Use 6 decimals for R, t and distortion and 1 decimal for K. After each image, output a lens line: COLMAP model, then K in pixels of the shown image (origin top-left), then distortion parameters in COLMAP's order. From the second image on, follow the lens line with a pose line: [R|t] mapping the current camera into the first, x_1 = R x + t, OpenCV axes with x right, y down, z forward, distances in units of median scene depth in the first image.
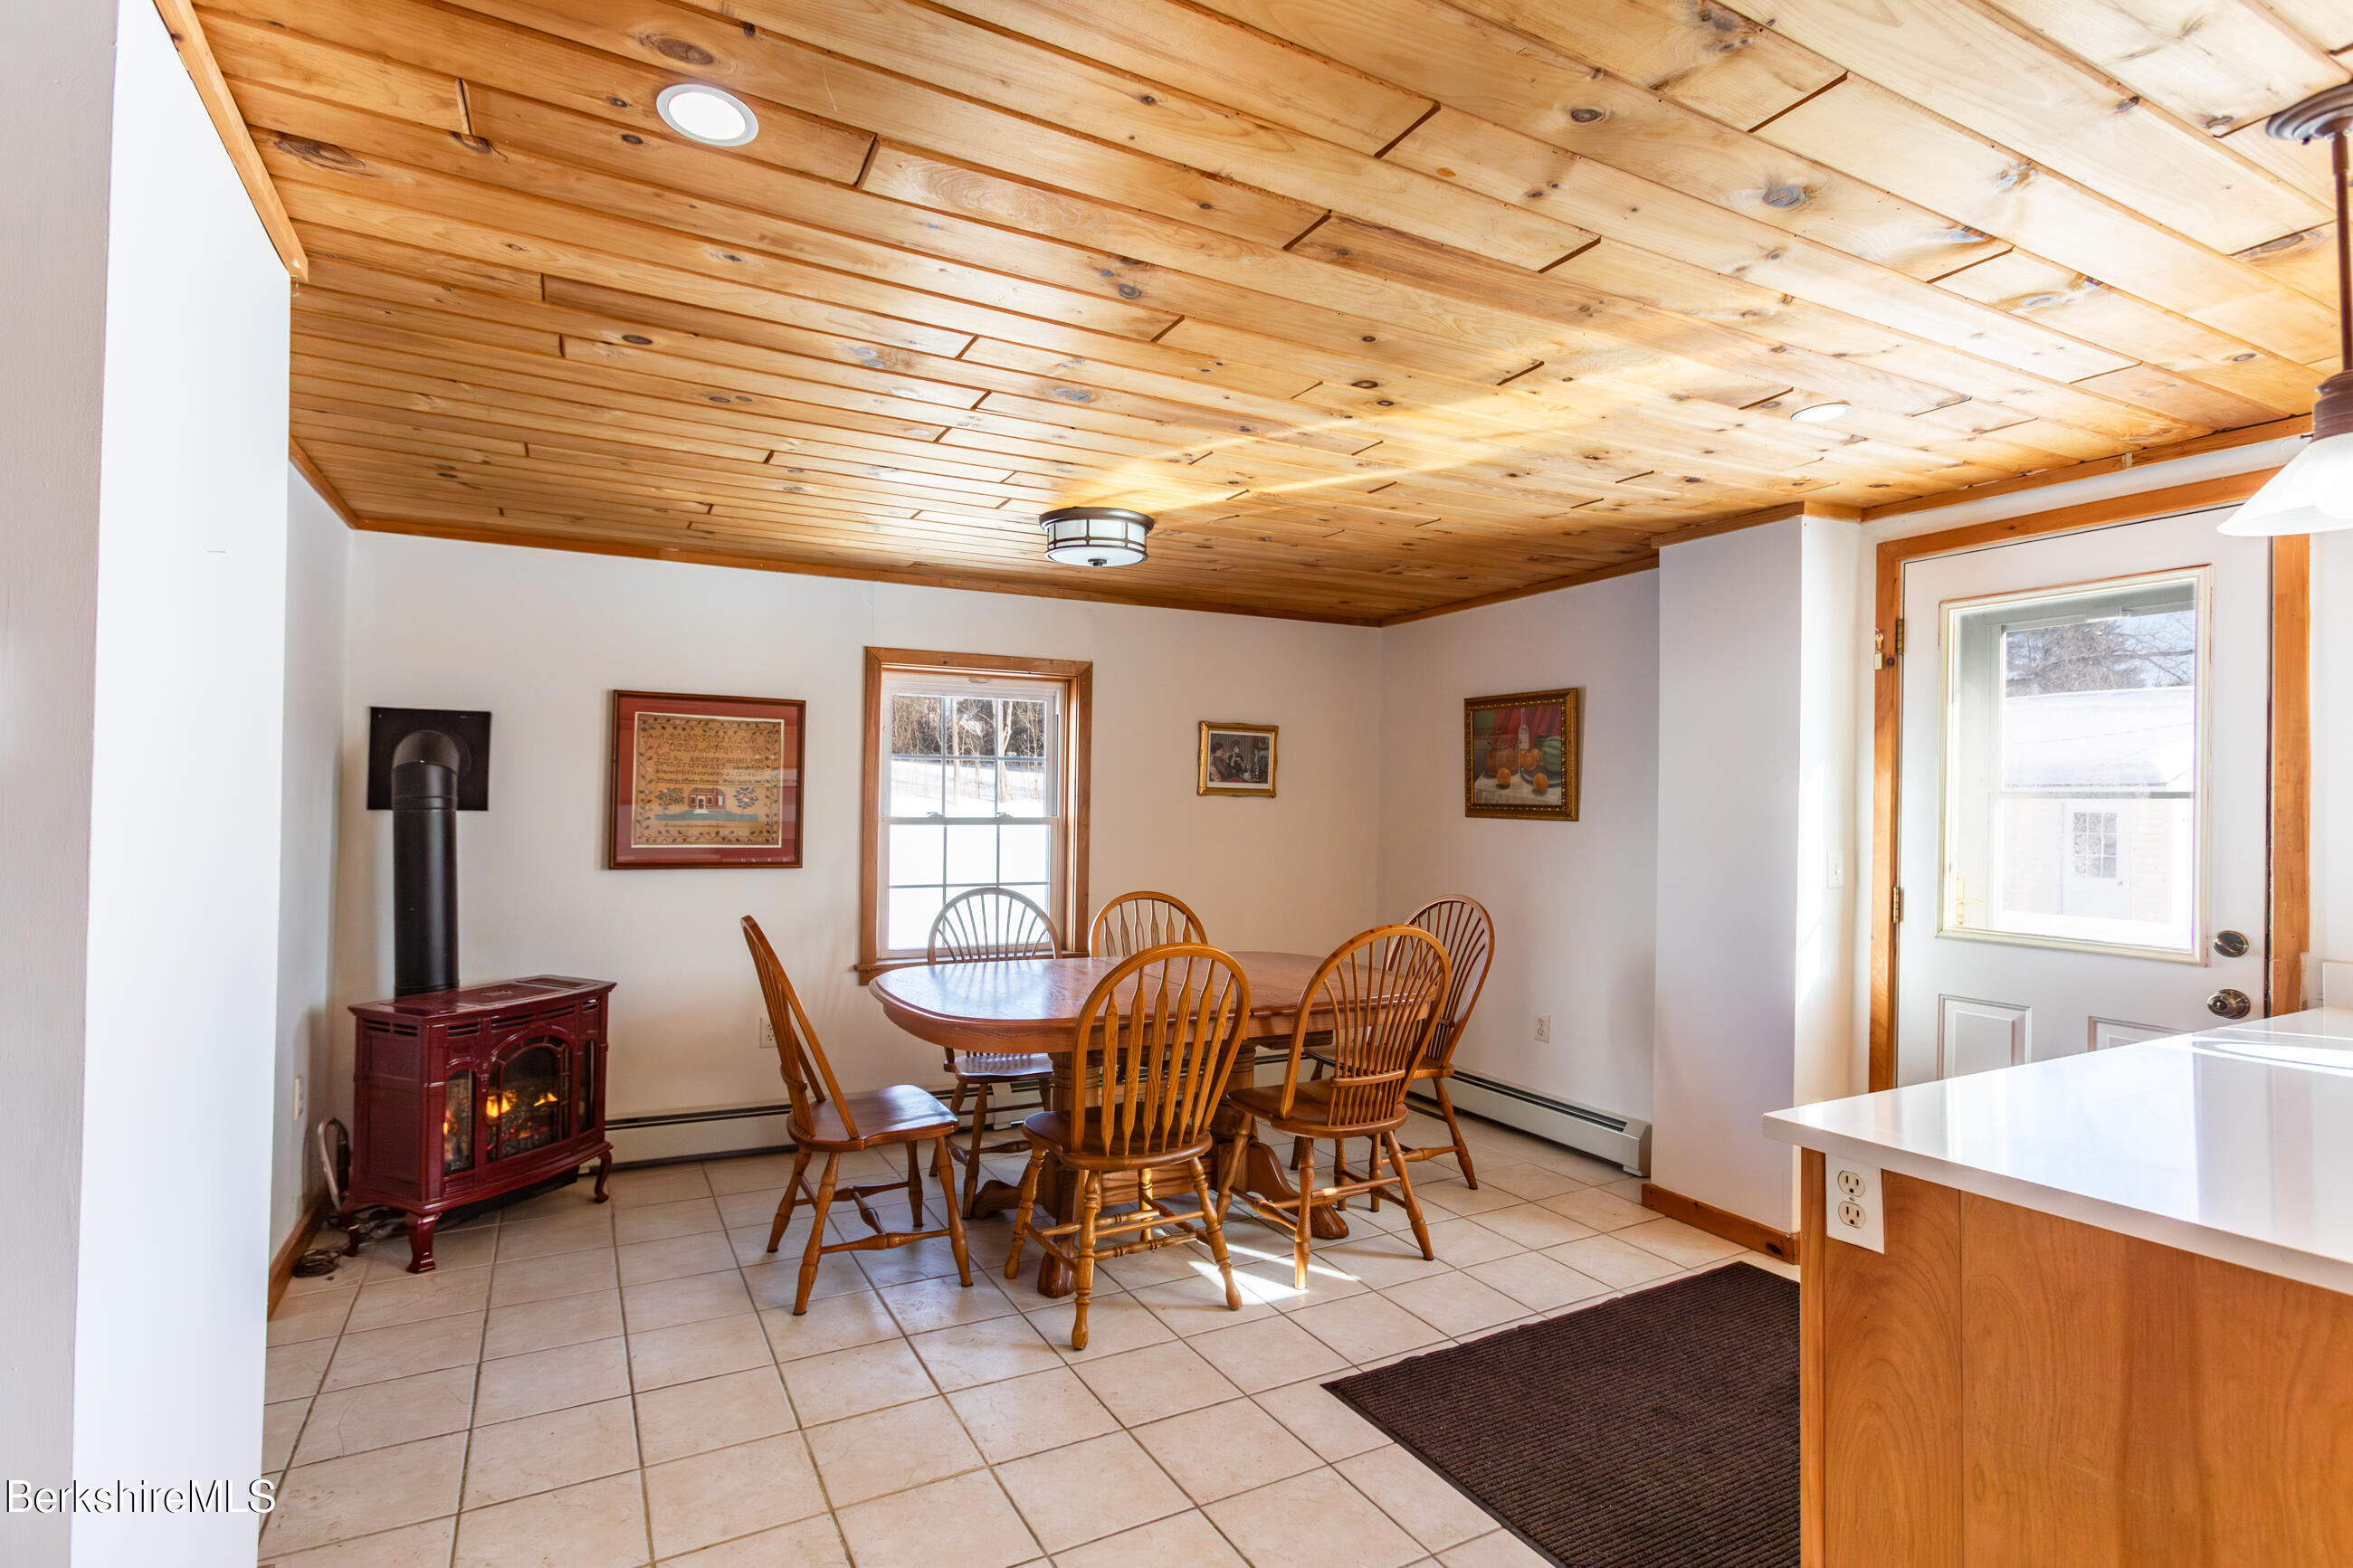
lens RADIAL K [[1157.5, 0, 1176.5], [0, 1157.5, 784.0], [0, 0, 1]] dist [-0.018620, 0.015352]
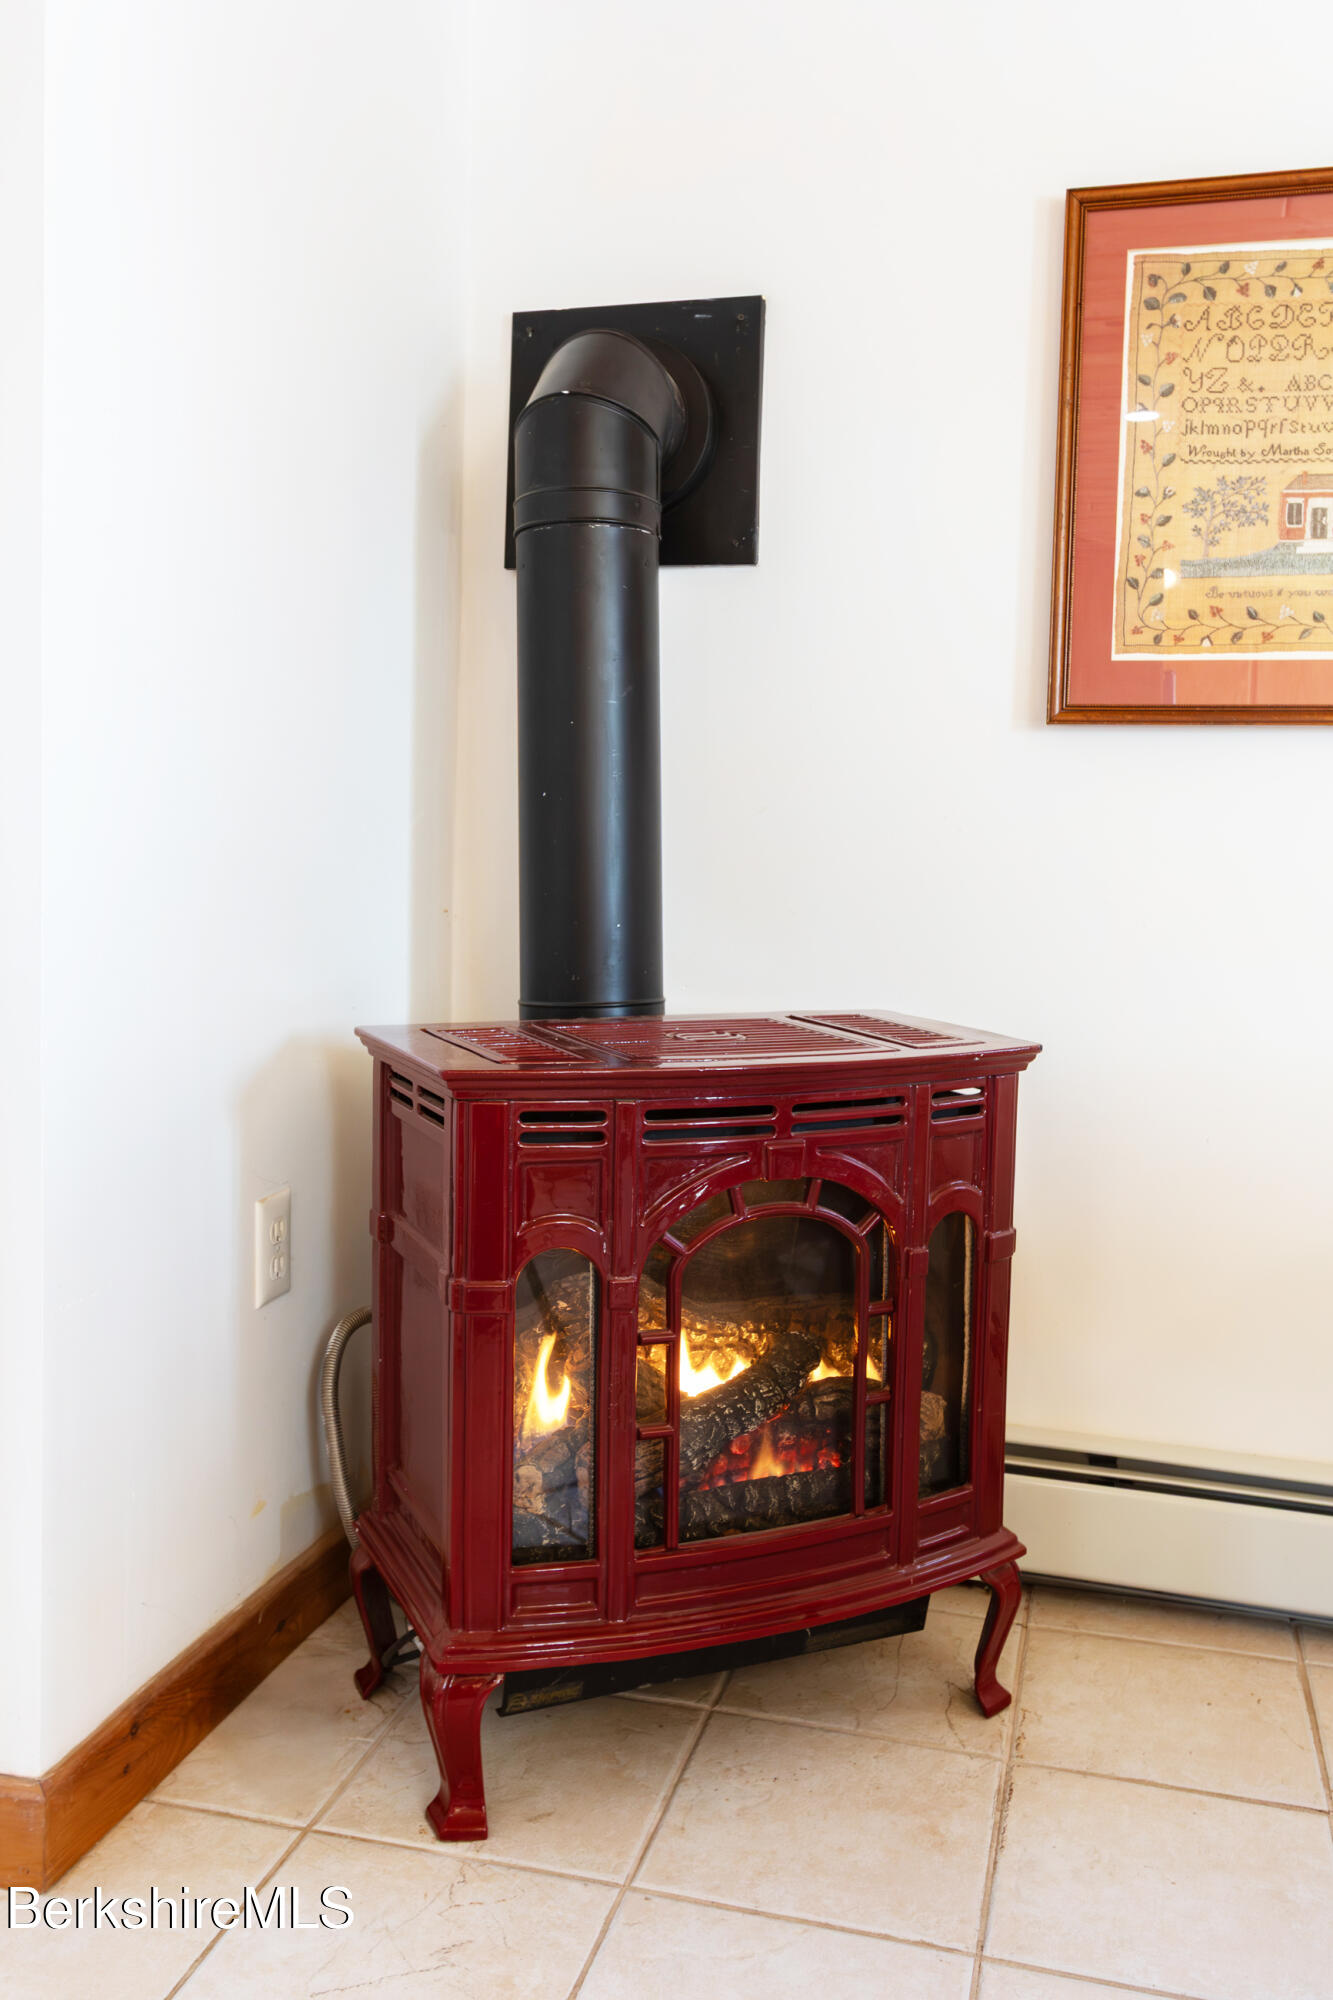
lens RADIAL K [[1601.0, 0, 660.4], [0, 1601.0, 900.3], [0, 0, 1]] dist [0.002430, 0.001181]
pose [[0.714340, 0.036225, -0.698860, -0.257721], [0.003760, 0.998446, 0.055597, 0.109740], [0.699788, -0.042343, 0.713094, 0.622141]]
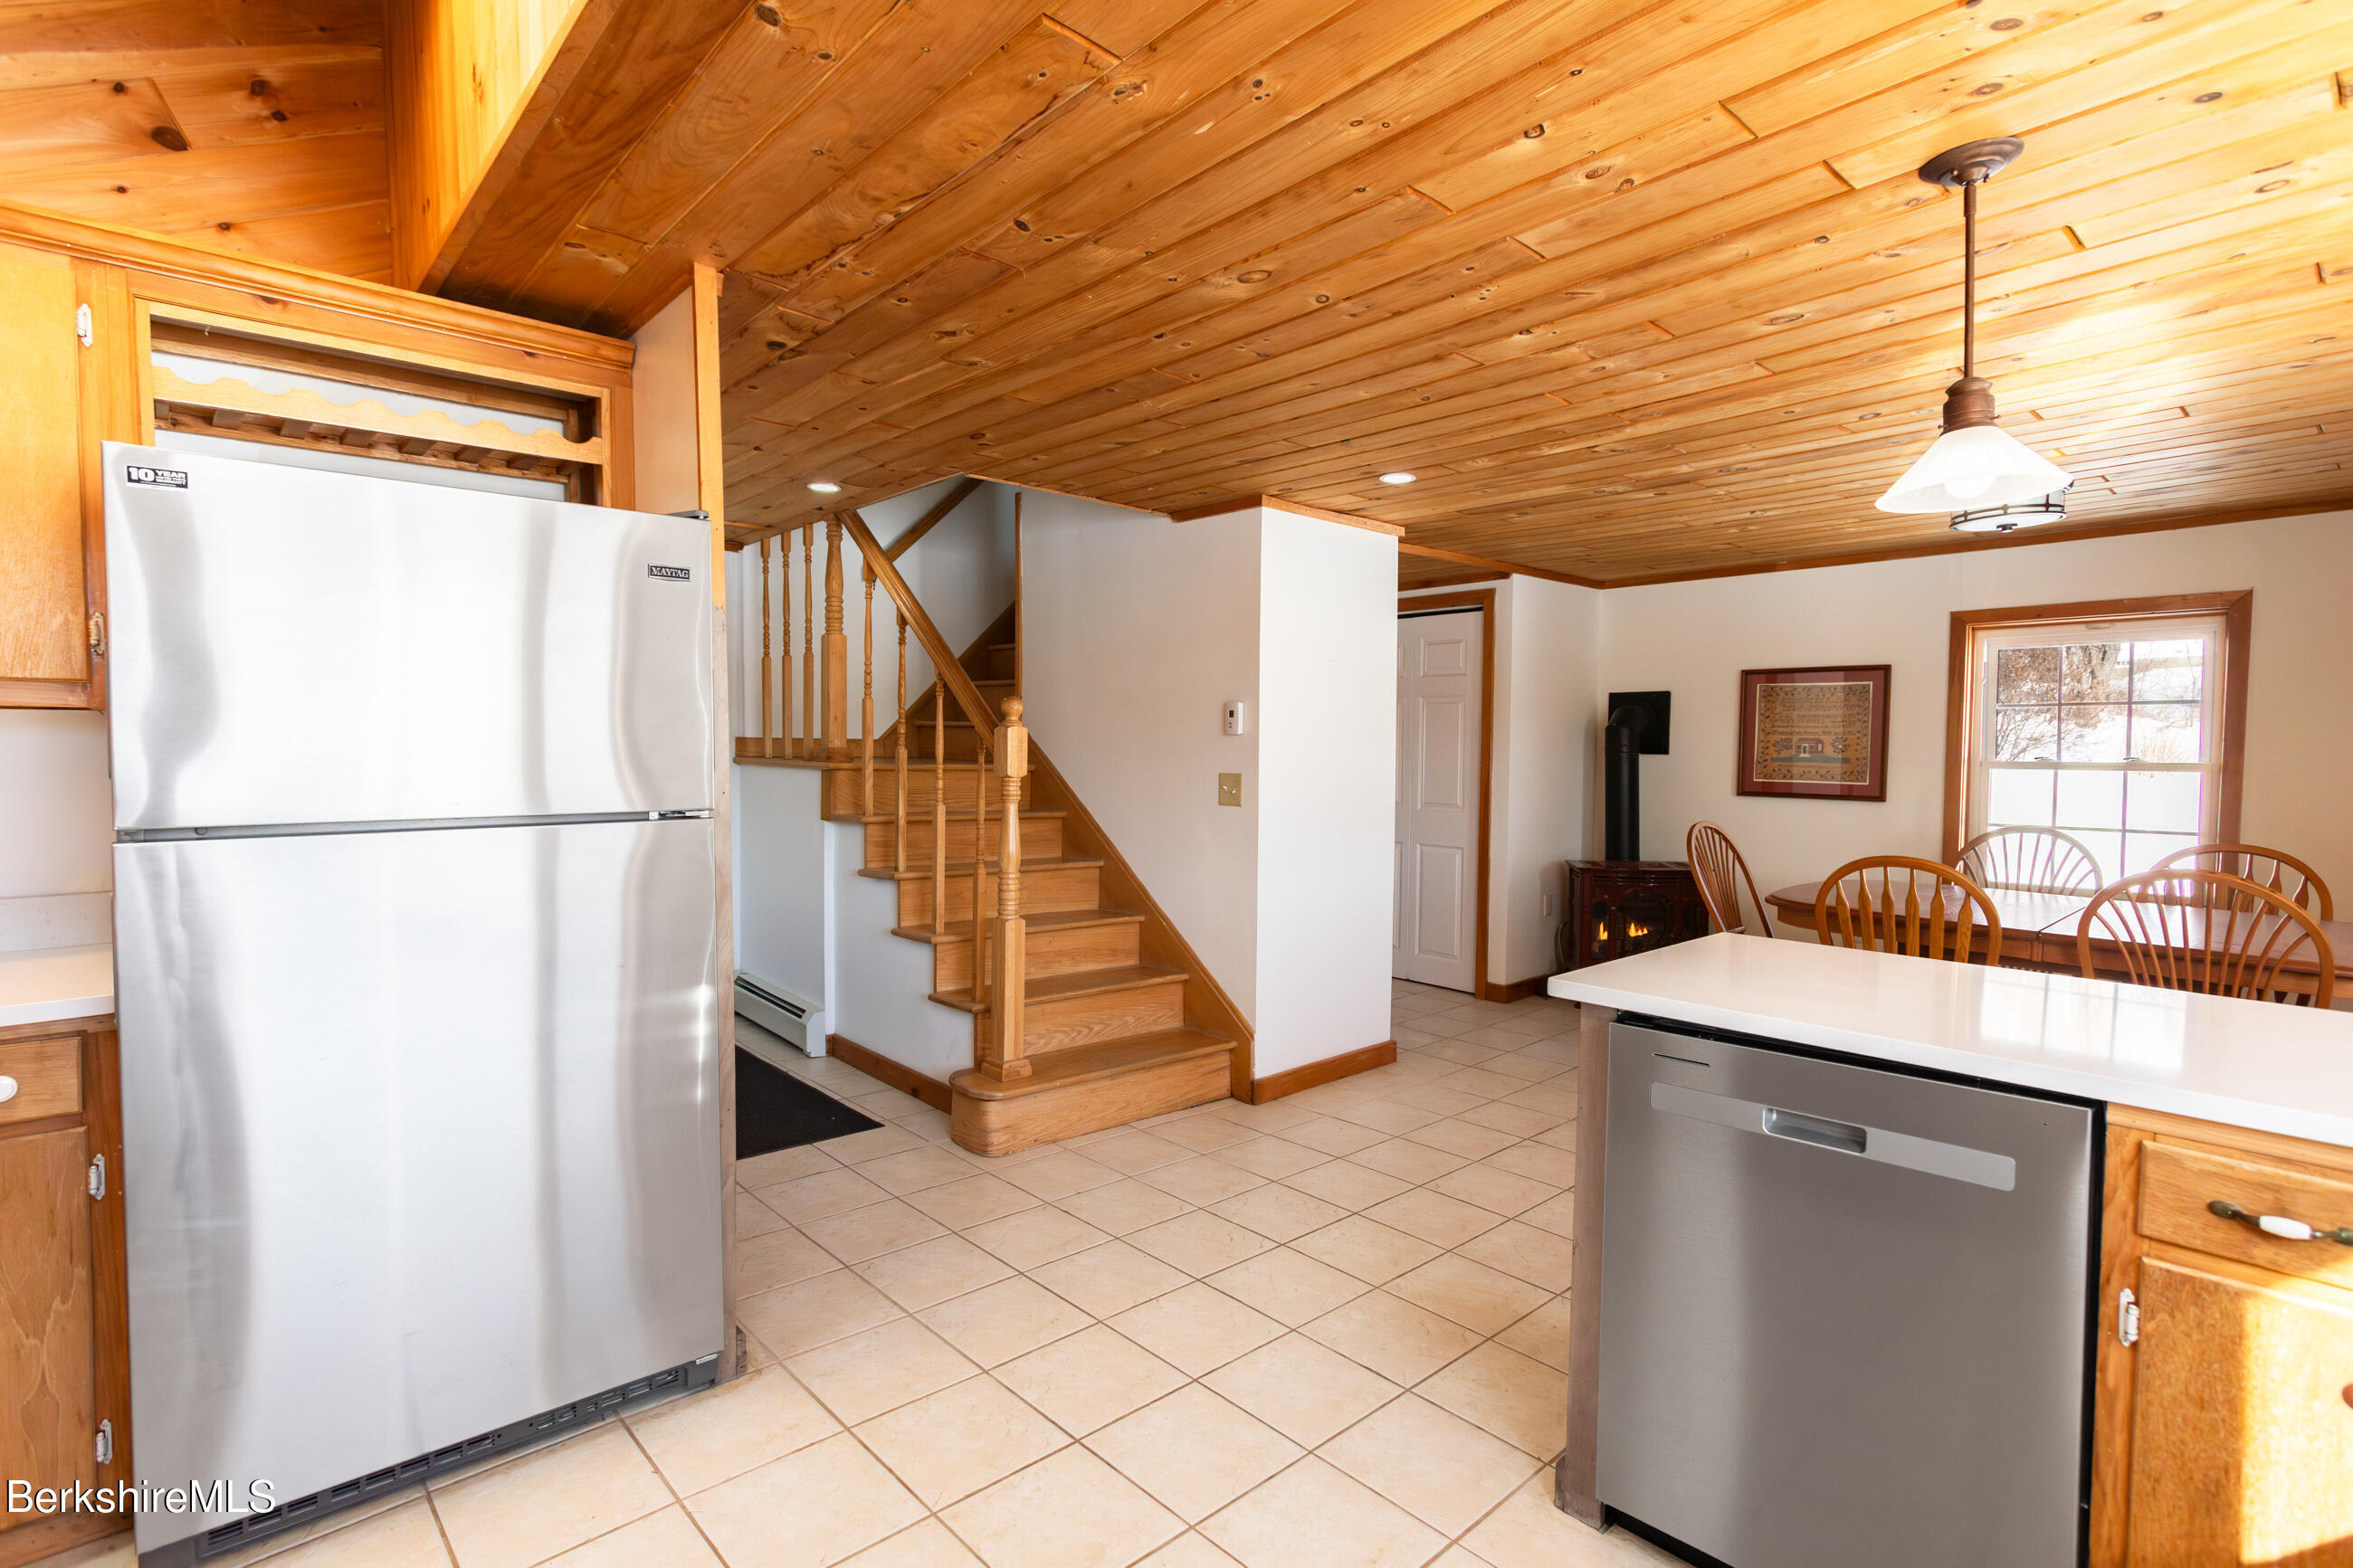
lens RADIAL K [[1157.5, 0, 1176.5], [0, 1157.5, 784.0], [0, 0, 1]] dist [-0.018620, 0.015352]
pose [[0.249695, 0.022315, -0.968067, 0.794292], [0.017535, 0.999466, 0.027561, 0.008522], [0.968166, -0.023857, 0.249170, -0.044904]]
